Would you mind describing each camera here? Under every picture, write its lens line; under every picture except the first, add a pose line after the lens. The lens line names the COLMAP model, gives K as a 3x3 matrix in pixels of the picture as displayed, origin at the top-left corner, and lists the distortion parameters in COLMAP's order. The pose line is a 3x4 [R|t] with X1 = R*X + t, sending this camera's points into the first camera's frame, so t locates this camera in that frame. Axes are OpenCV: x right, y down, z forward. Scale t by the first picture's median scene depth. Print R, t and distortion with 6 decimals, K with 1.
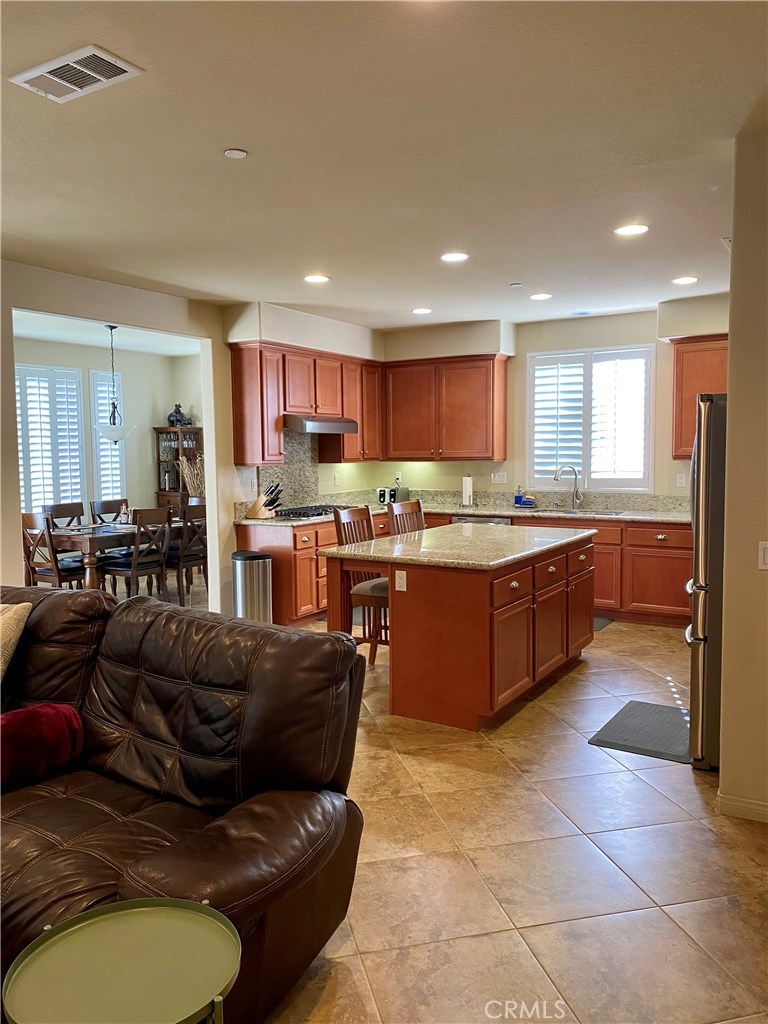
lens RADIAL K [[778.0, 0, 383.9], [0, 778.0, 532.6], [0, 0, 1]] dist [0.059616, -0.080692]
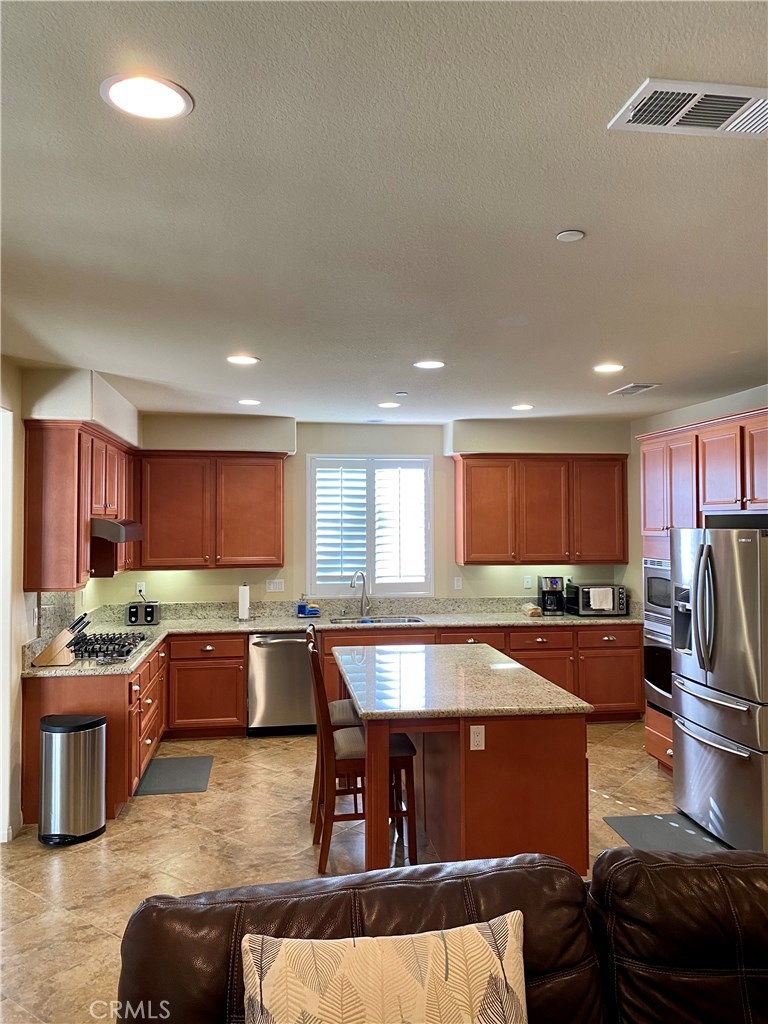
lens RADIAL K [[768.0, 0, 384.0], [0, 768.0, 512.0], [0, 0, 1]] dist [0.045741, -0.075631]
pose [[0.765624, 0.016548, 0.643076, -0.354366], [0.063680, 0.992809, -0.101363, -0.060461], [-0.640129, 0.118557, 0.759065, 0.247301]]
